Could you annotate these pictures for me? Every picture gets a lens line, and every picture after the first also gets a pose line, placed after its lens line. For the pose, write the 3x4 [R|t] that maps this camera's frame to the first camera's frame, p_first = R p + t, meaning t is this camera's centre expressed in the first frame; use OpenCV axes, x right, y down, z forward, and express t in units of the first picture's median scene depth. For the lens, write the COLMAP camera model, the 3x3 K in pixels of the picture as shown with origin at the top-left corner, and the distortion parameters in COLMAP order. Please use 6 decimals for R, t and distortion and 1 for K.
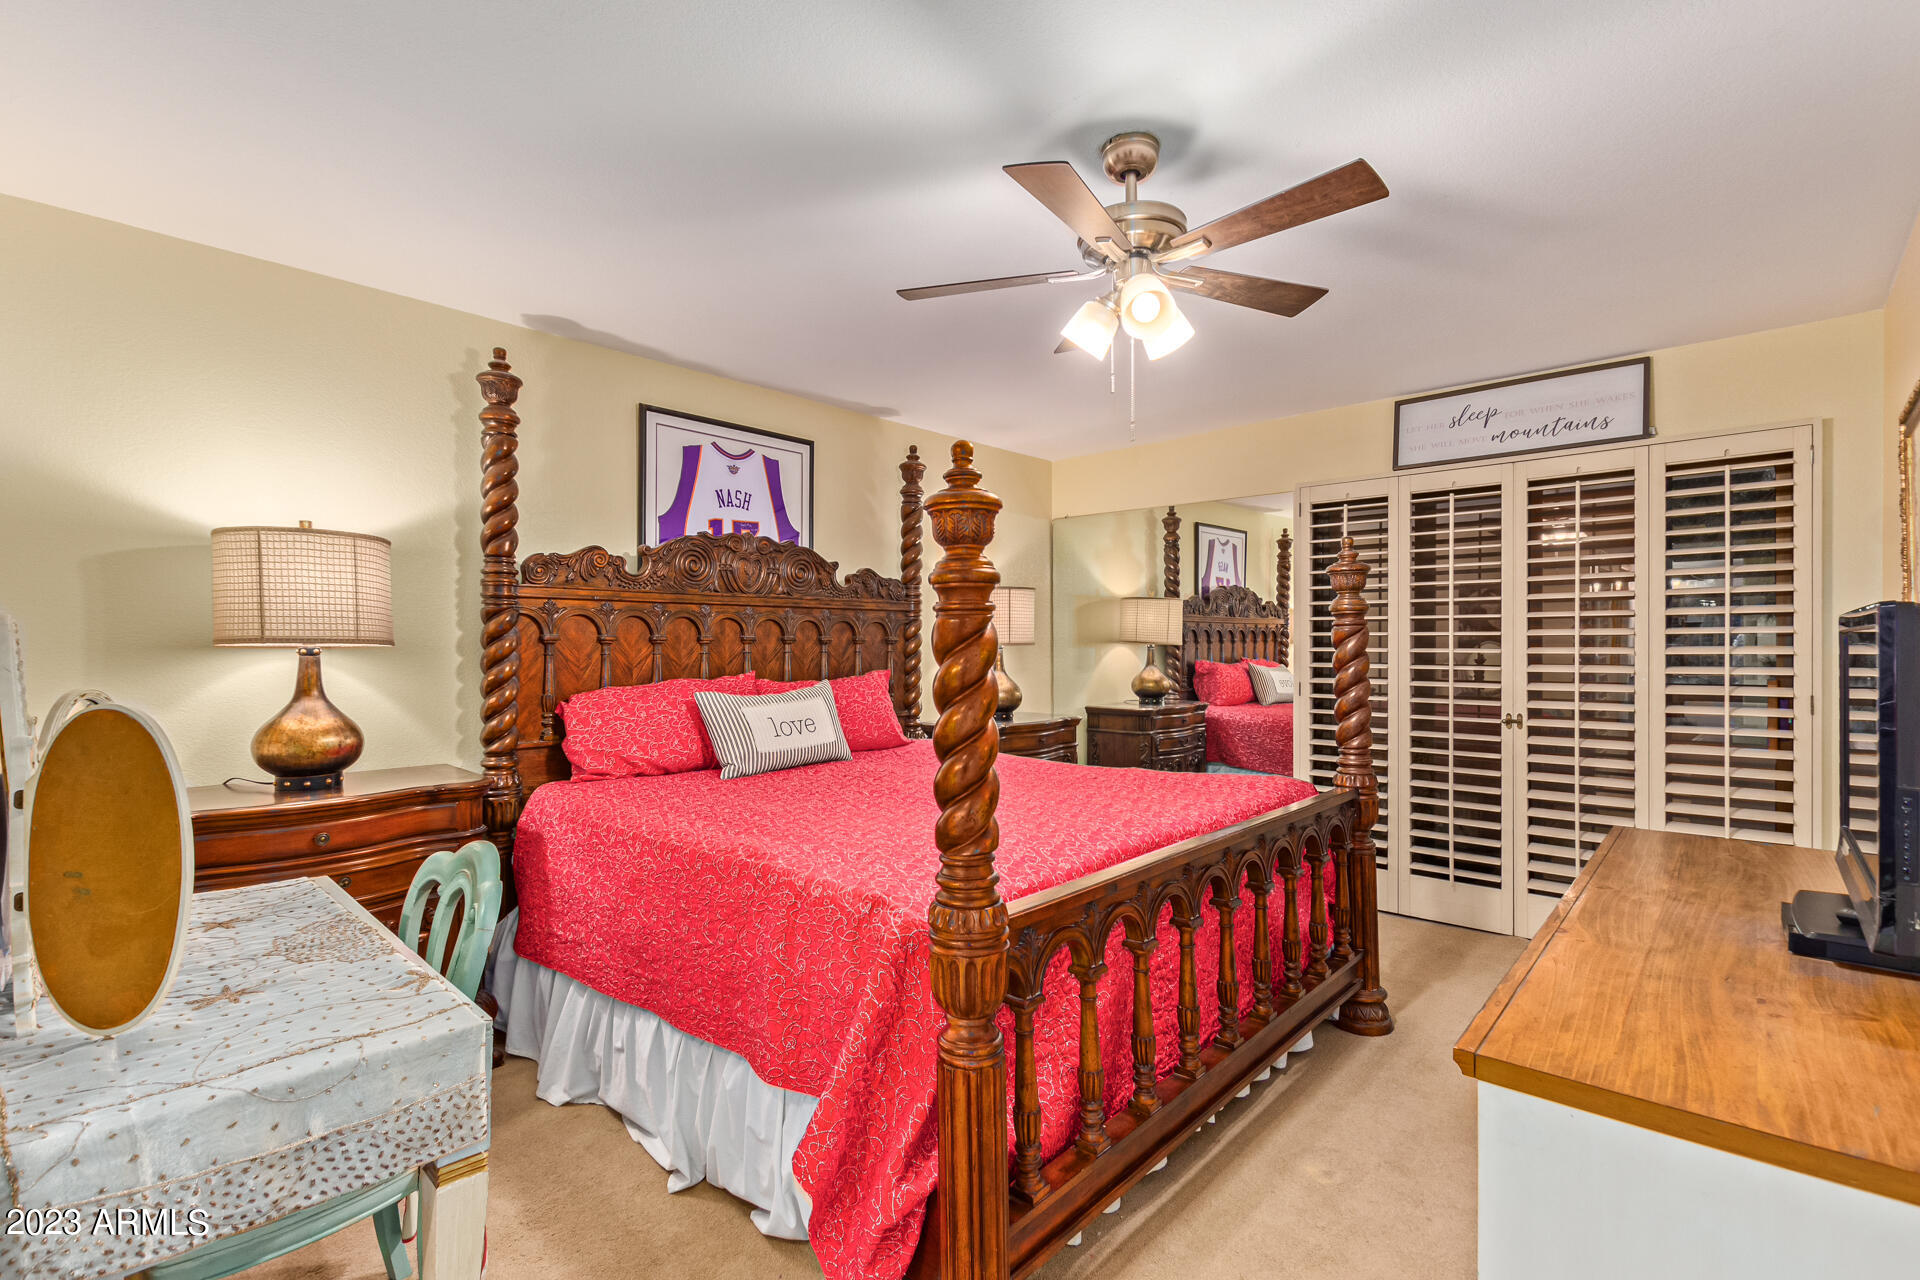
lens RADIAL K [[897.4, 0, 956.0], [0, 897.4, 638.2], [0, 0, 1]] dist [0.001388, -0.001024]
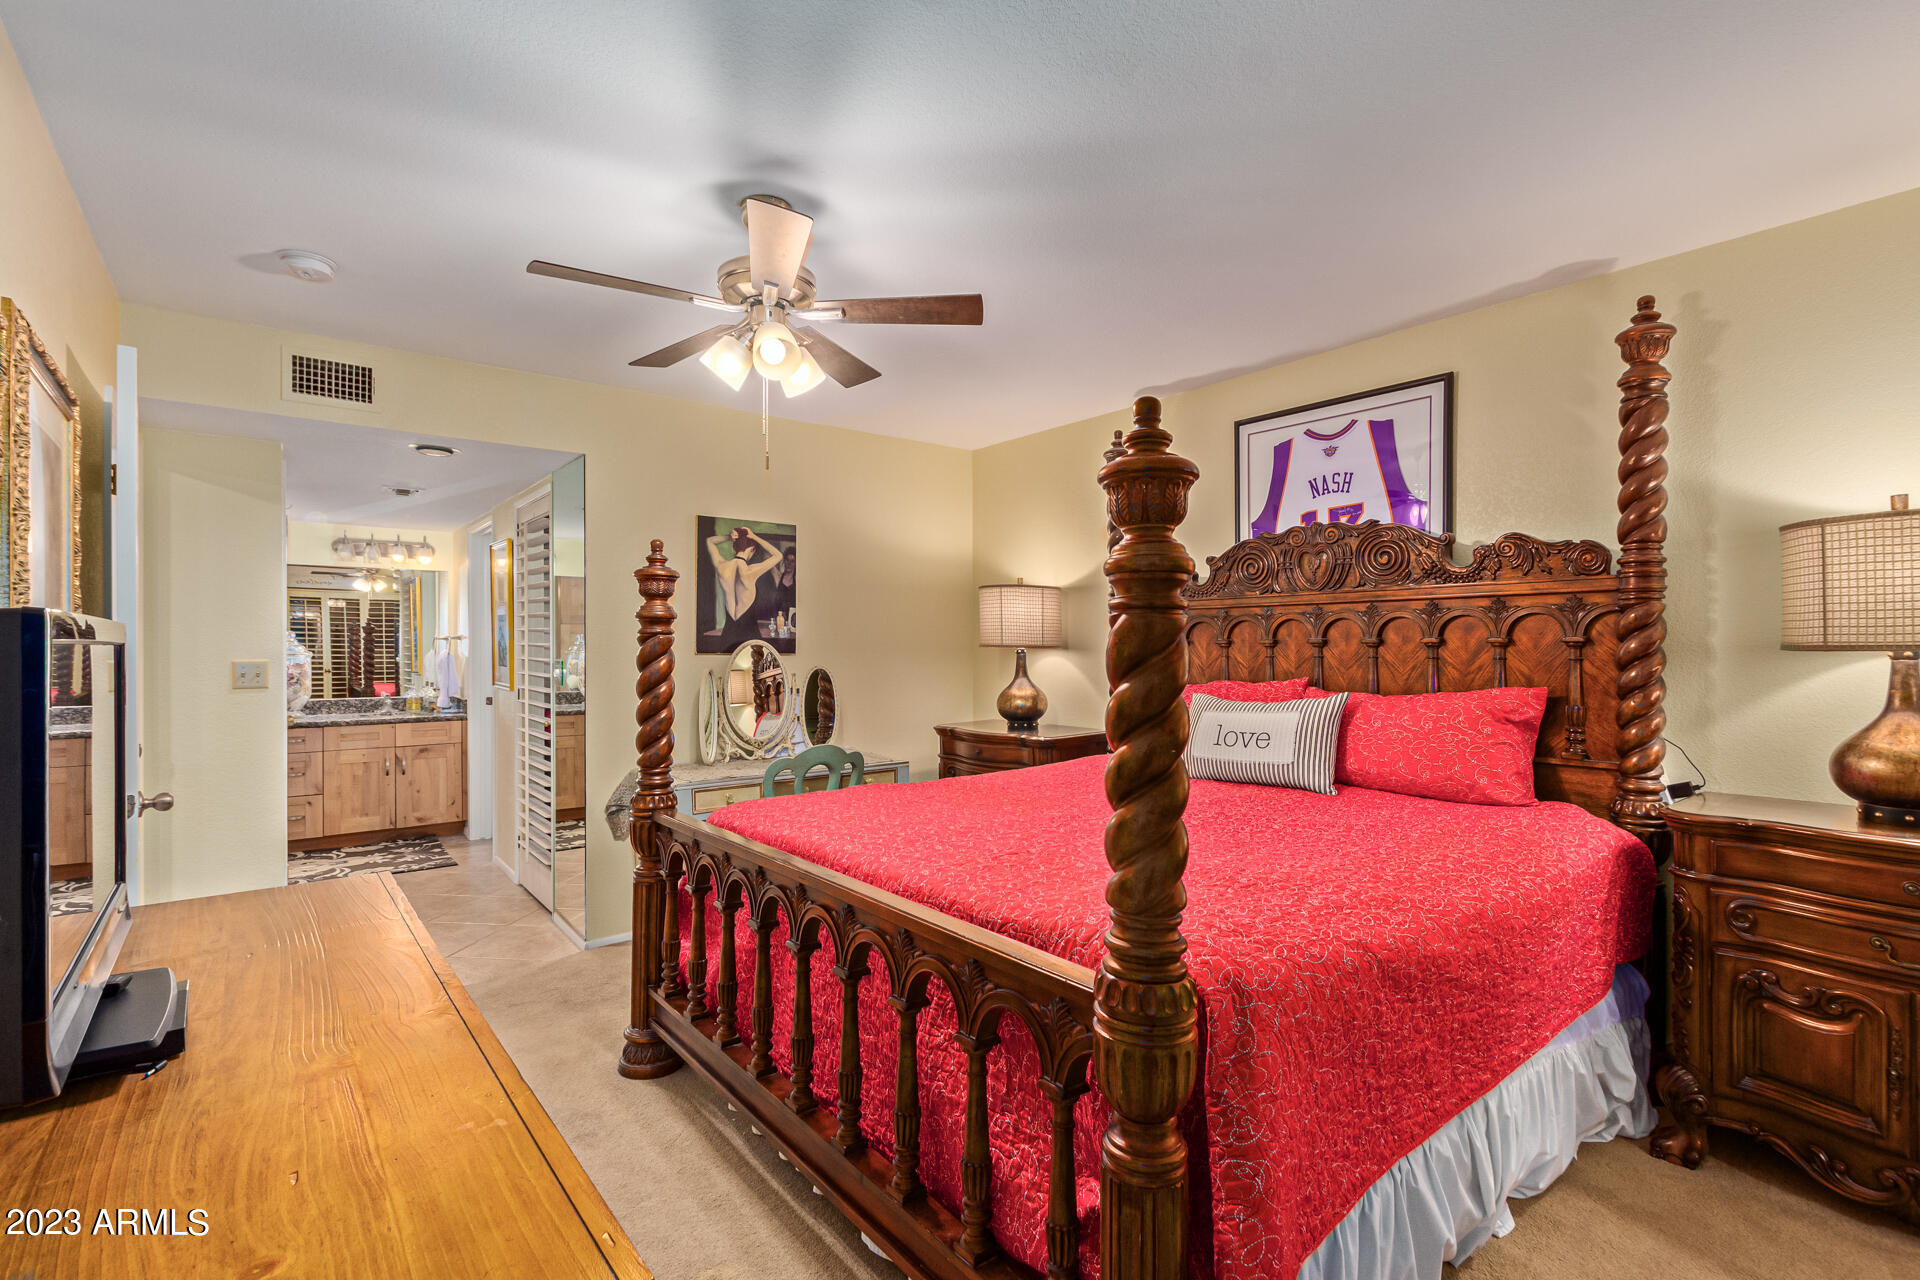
lens RADIAL K [[897.4, 0, 956.0], [0, 897.4, 638.2], [0, 0, 1]] dist [0.001388, -0.001024]
pose [[-0.187769, -0.011339, -0.982148, 0.697521], [0.003451, 0.999920, -0.012204, 0.006825], [0.982207, -0.005681, -0.187715, 0.807540]]
